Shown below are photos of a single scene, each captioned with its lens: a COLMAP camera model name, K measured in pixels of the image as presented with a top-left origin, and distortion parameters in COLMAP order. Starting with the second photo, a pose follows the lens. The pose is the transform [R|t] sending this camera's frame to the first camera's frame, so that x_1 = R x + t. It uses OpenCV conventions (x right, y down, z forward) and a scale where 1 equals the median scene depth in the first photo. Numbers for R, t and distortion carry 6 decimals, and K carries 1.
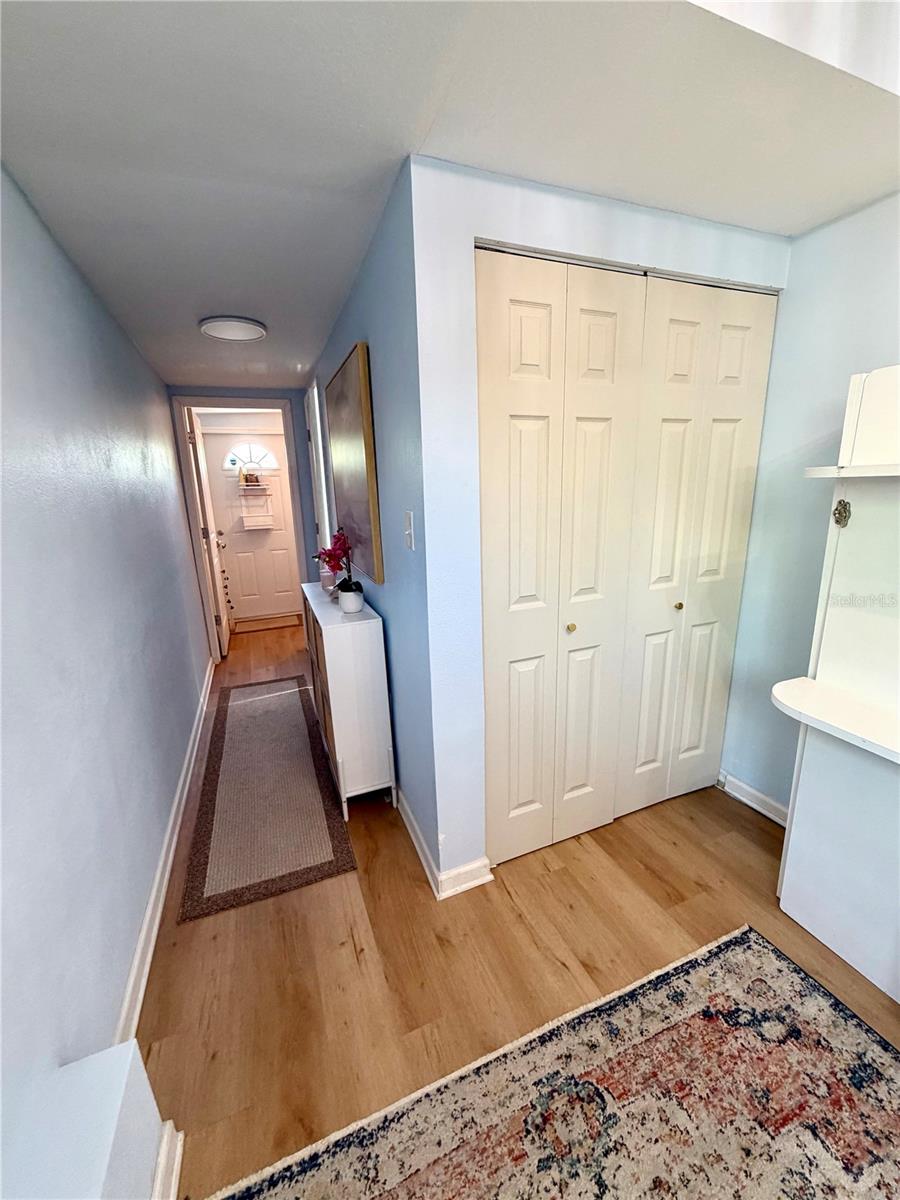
lens RADIAL K [[476.3, 0, 454.3], [0, 476.3, 601.6], [0, 0, 1]] dist [-0.007604, 0.000226]
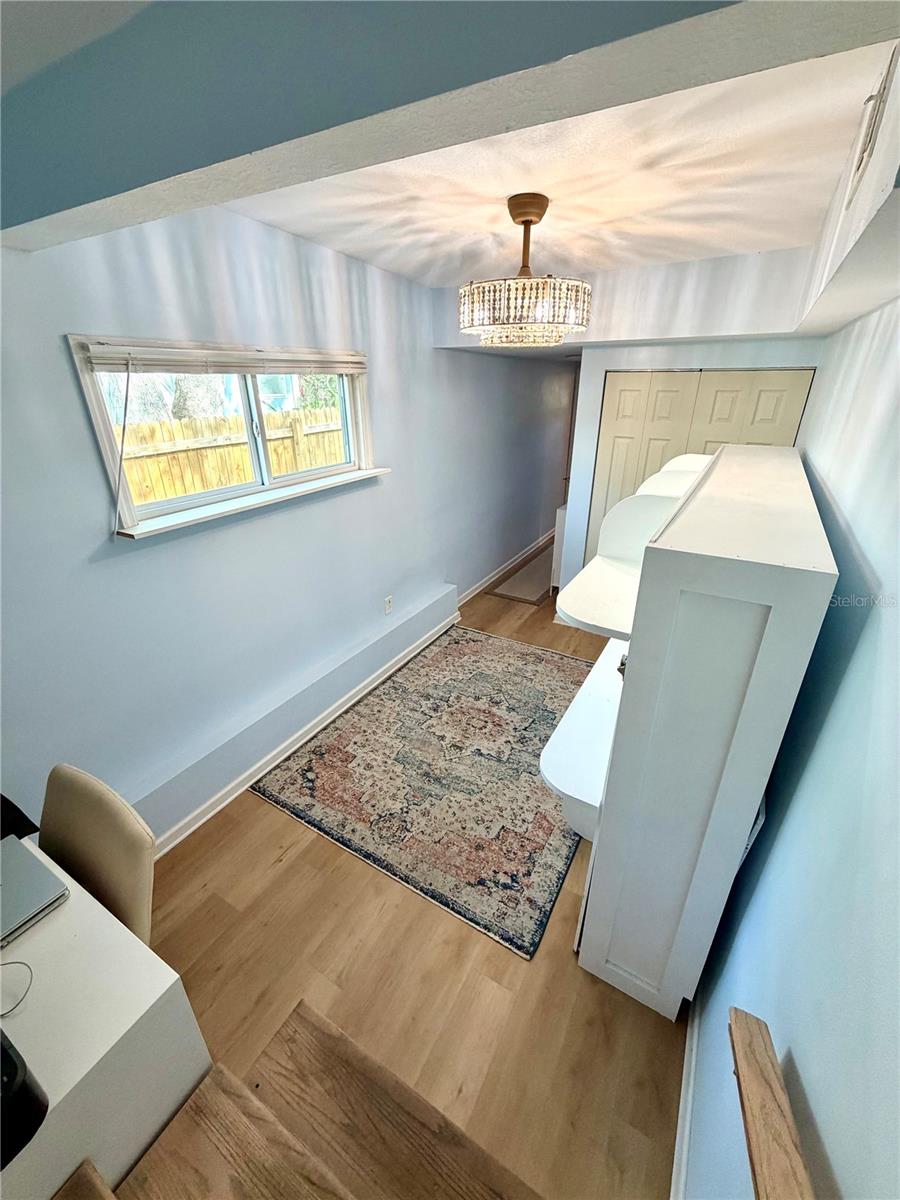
lens RADIAL K [[476.3, 0, 448.2], [0, 476.3, 601.3], [0, 0, 1]] dist [-0.007604, 0.000226]
pose [[0.604534, 0.355109, -0.713047, 1.598899], [-0.206568, 0.934401, 0.290215, -0.124744], [0.769330, -0.028152, 0.638231, -1.220523]]
